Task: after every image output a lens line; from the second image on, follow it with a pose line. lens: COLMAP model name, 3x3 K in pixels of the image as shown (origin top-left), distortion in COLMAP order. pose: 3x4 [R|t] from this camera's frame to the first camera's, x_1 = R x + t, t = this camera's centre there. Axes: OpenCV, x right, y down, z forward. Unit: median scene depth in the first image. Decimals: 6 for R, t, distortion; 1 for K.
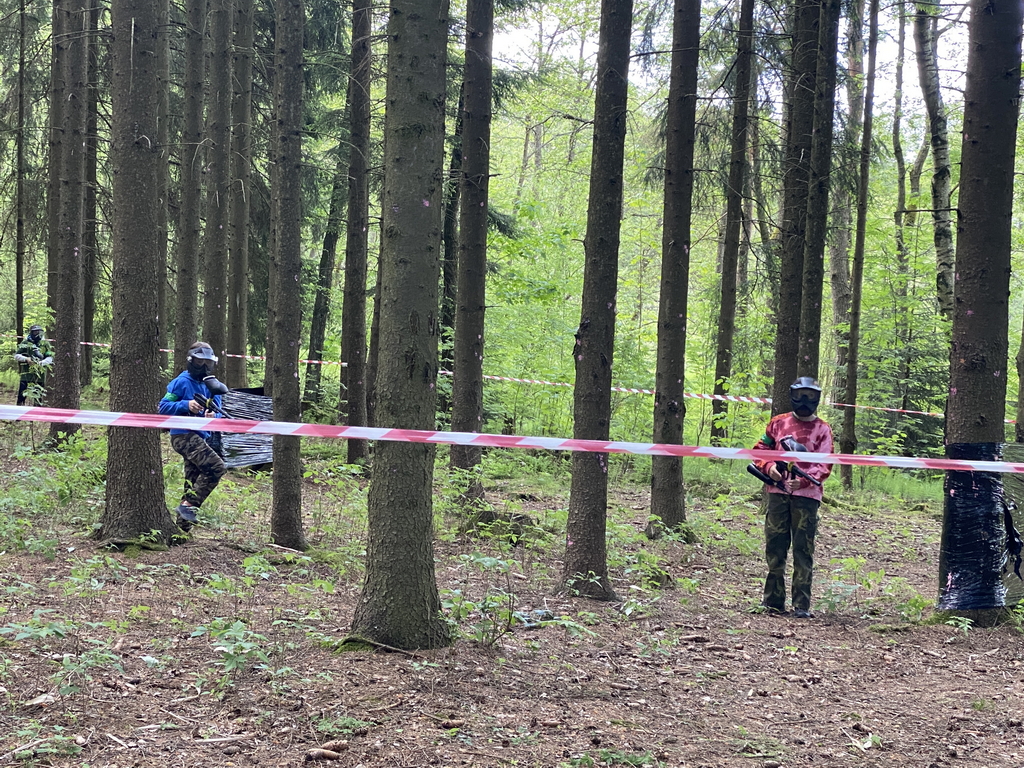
lens RADIAL K [[1580.9, 0, 504.4], [0, 1580.9, 380.6], [0, 0, 1]] dist [0.096831, 0.000000]
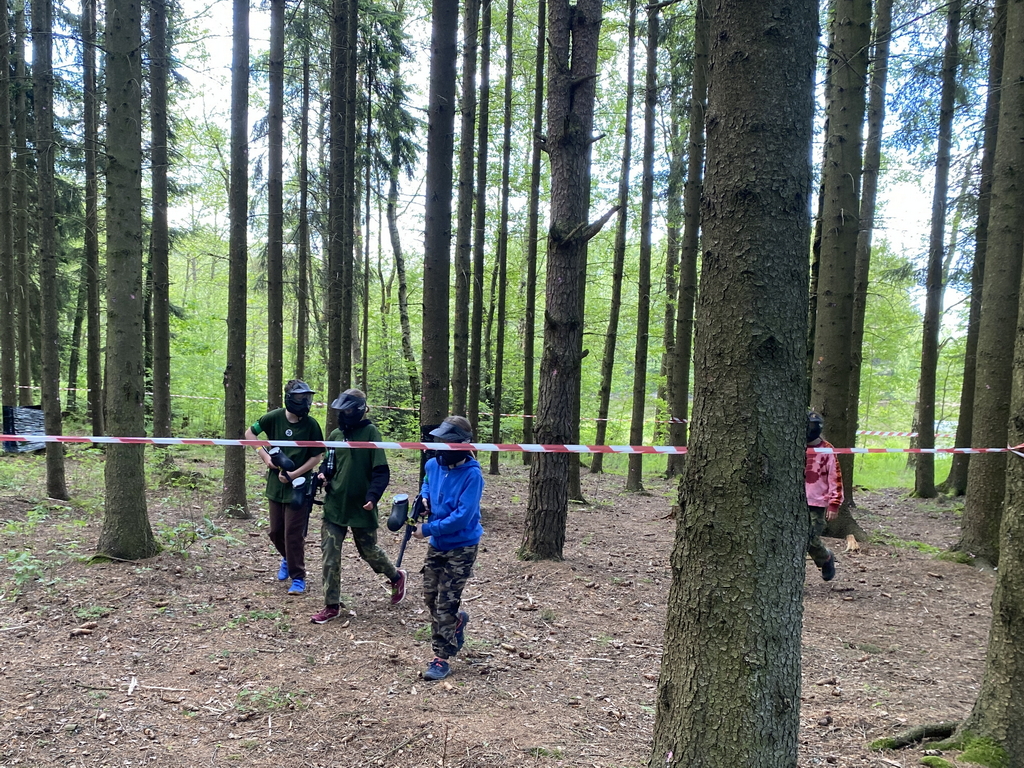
lens RADIAL K [[951.5, 0, 439.1], [0, 951.5, 453.0], [0, 0, 1]] dist [0.013141, 0.000000]
pose [[0.966721, -0.038587, 0.252906, 0.006020], [0.025035, 0.998084, 0.056587, 0.009400], [-0.254605, -0.048372, 0.965834, -0.145219]]
